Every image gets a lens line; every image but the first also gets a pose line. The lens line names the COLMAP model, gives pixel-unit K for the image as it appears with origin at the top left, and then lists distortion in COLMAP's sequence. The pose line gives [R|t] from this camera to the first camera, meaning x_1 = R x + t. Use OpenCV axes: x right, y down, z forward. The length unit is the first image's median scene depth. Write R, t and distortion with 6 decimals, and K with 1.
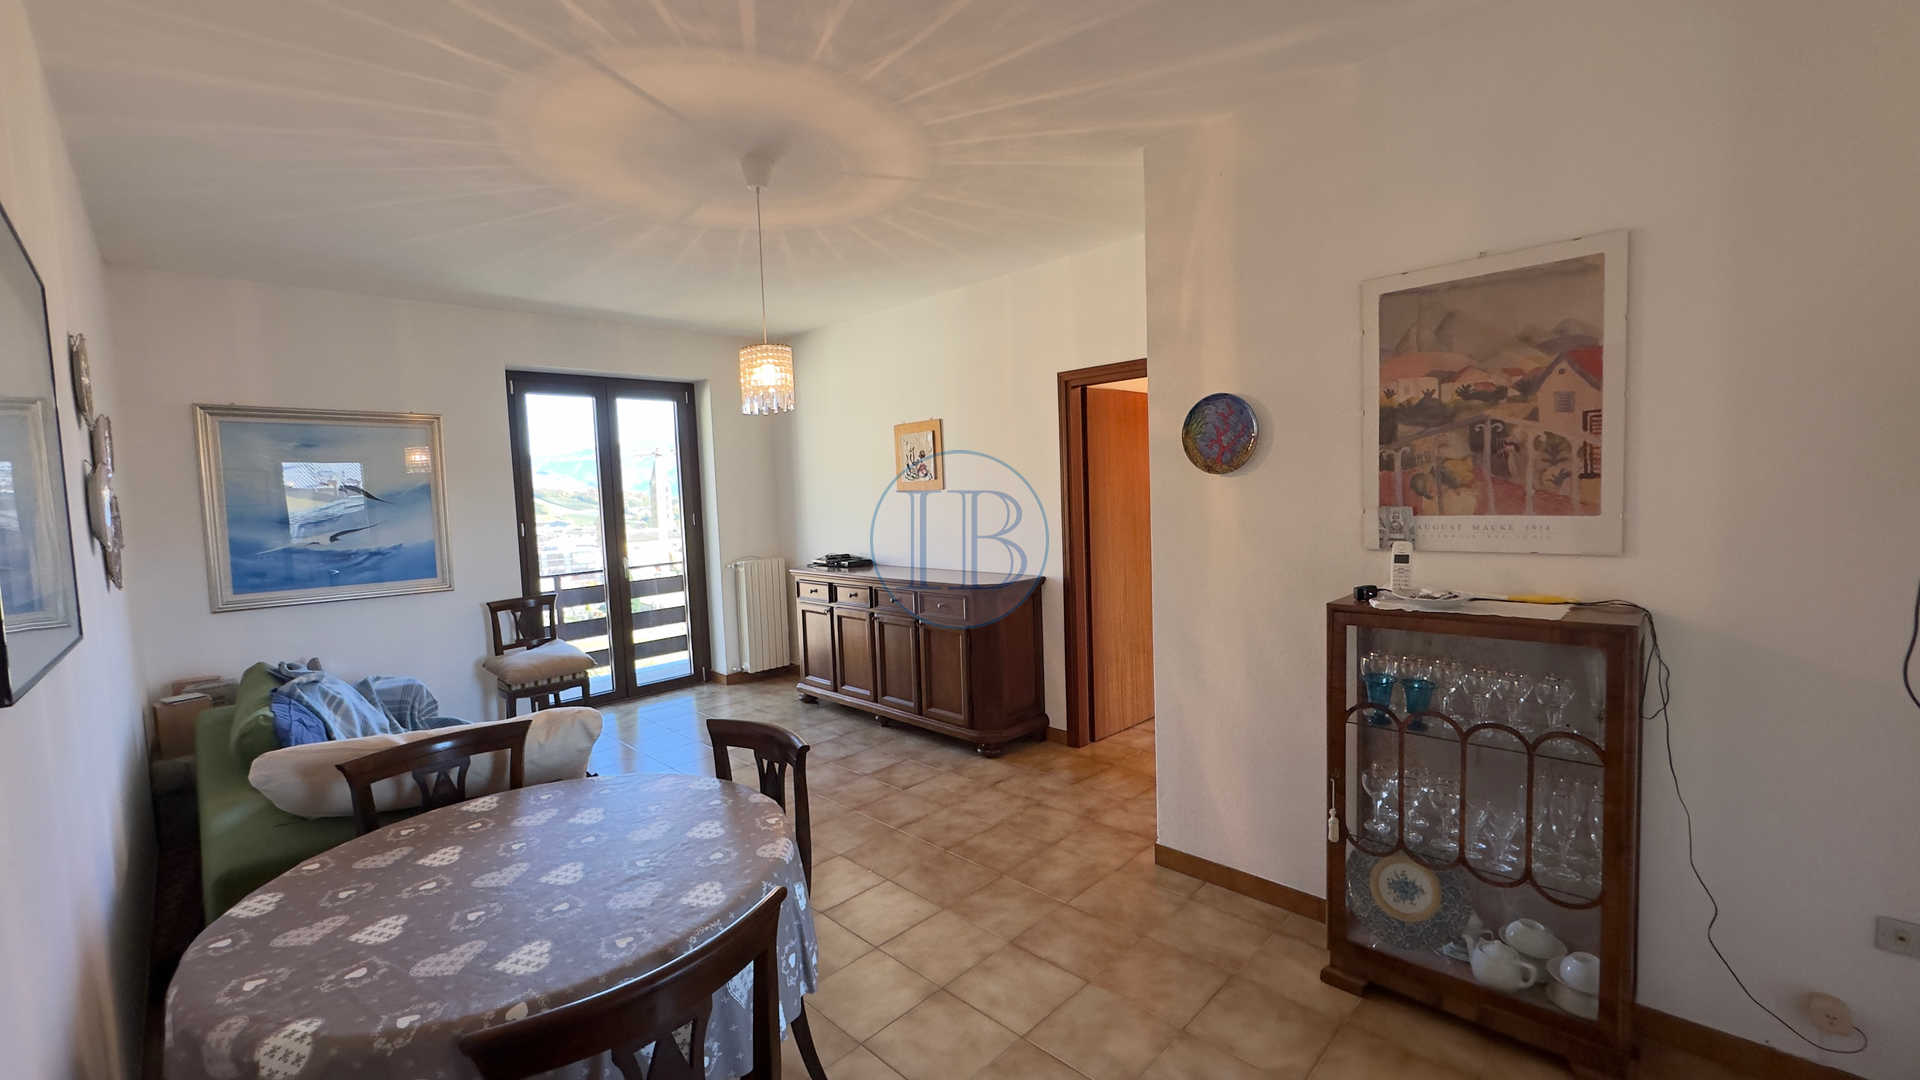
lens RADIAL K [[758.7, 0, 956.1], [0, 758.7, 543.7], [0, 0, 1]] dist [-0.000586, -0.000138]
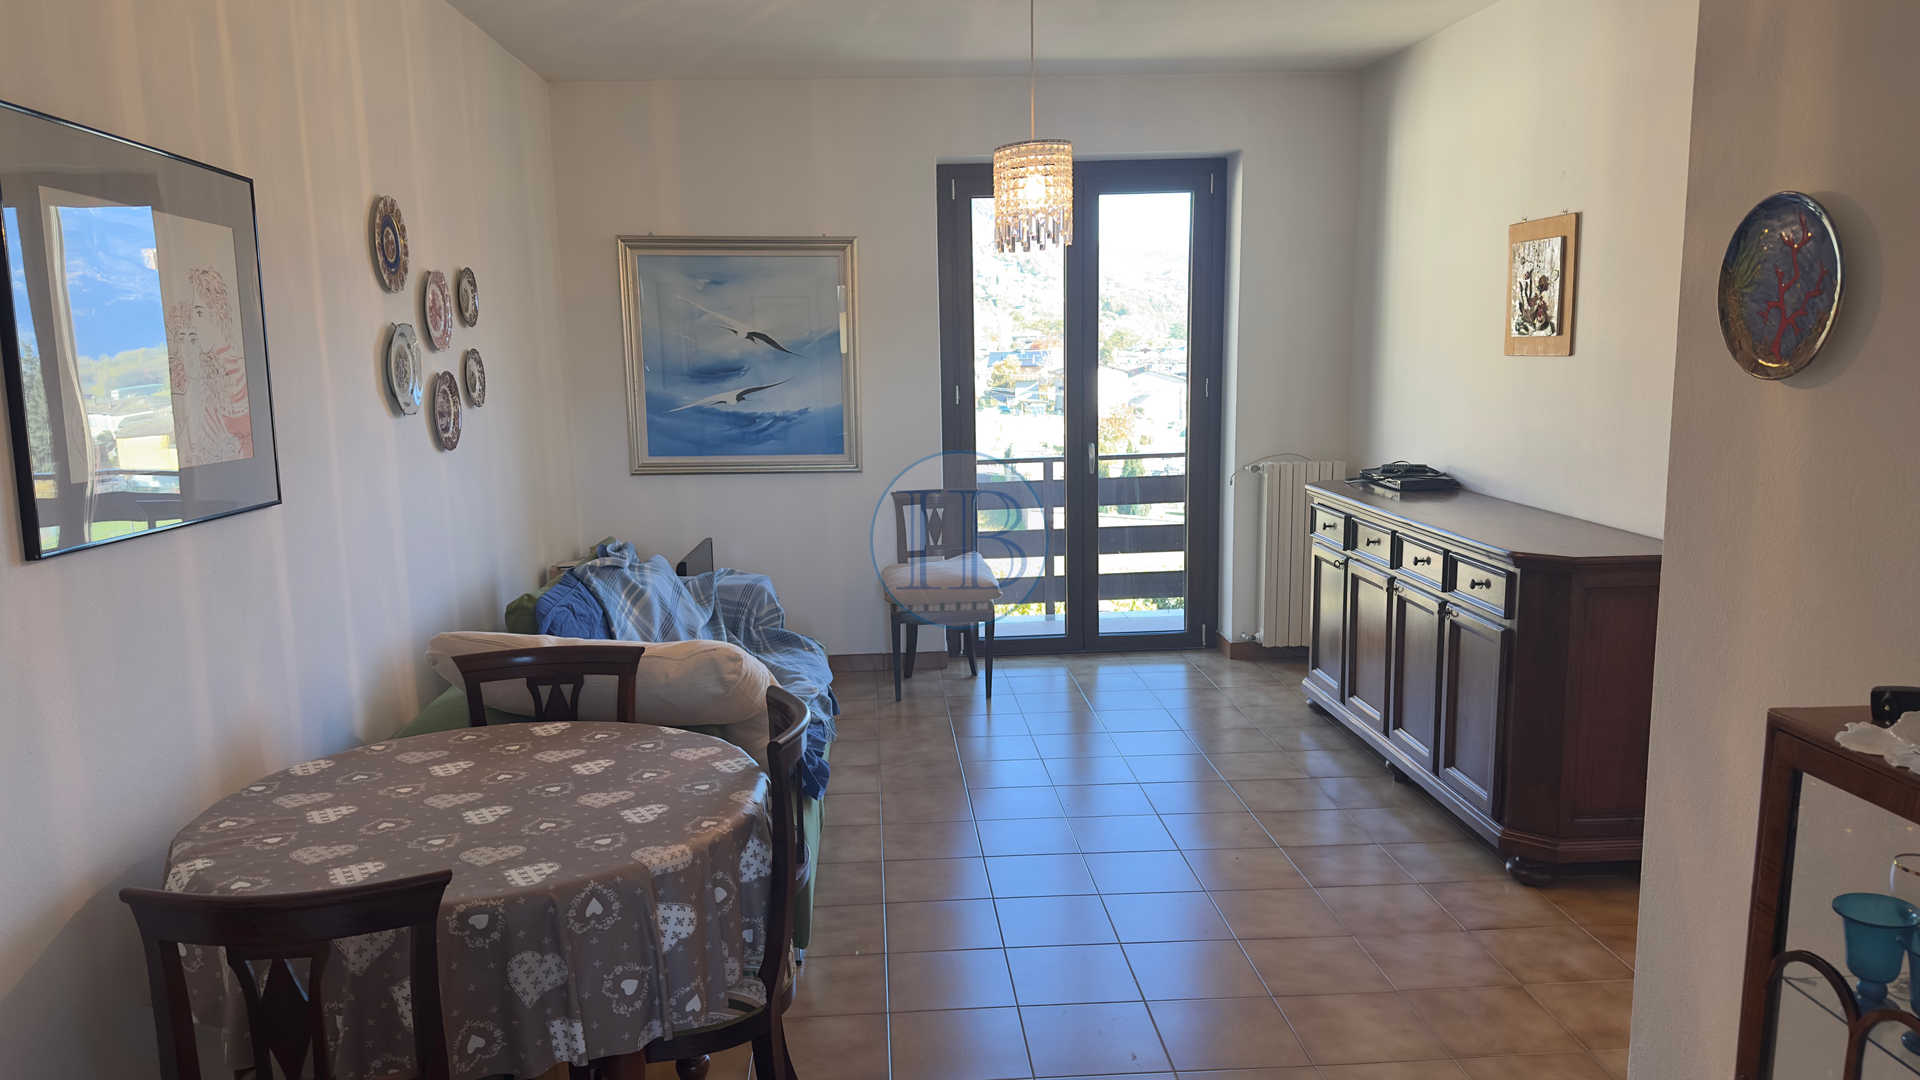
lens RADIAL K [[1319.8, 0, 957.1], [0, 1319.8, 558.0], [0, 0, 1]] dist [0.166301, -0.318559]
pose [[0.749877, 0.130783, -0.648522, 0.338253], [-0.056030, 0.989299, 0.134718, -0.044484], [0.659200, -0.064686, 0.749180, 0.065173]]
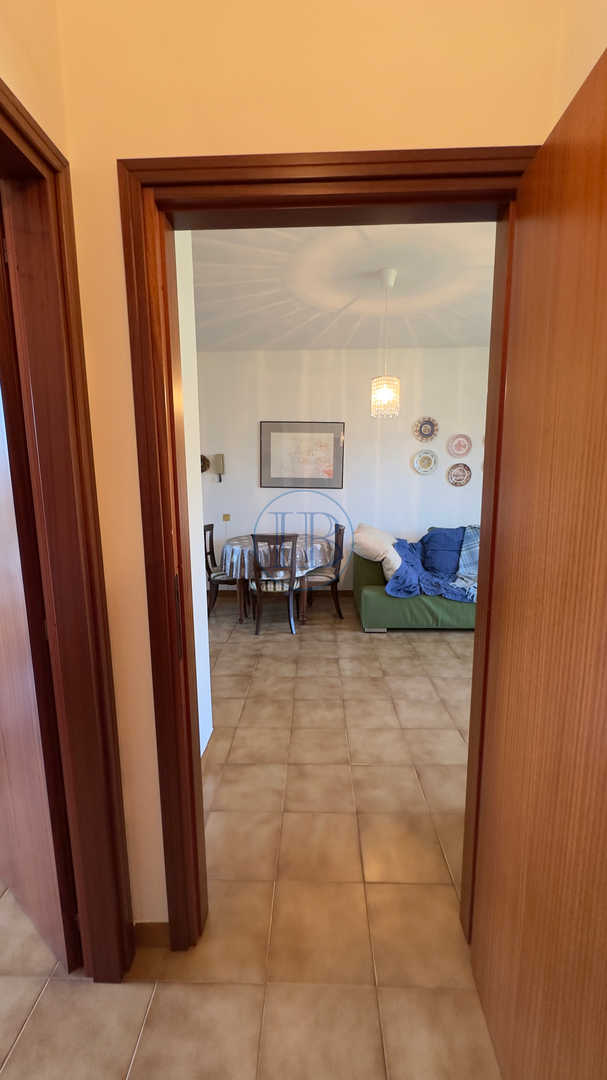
lens RADIAL K [[432.4, 0, 305.5], [0, 432.4, 540.1], [0, 0, 1]] dist [0.000470, 0.000039]
pose [[-0.727805, 0.145437, -0.670185, 0.452520], [-0.014431, 0.973789, 0.226994, -0.082528], [0.685632, 0.174878, -0.706630, 1.182368]]
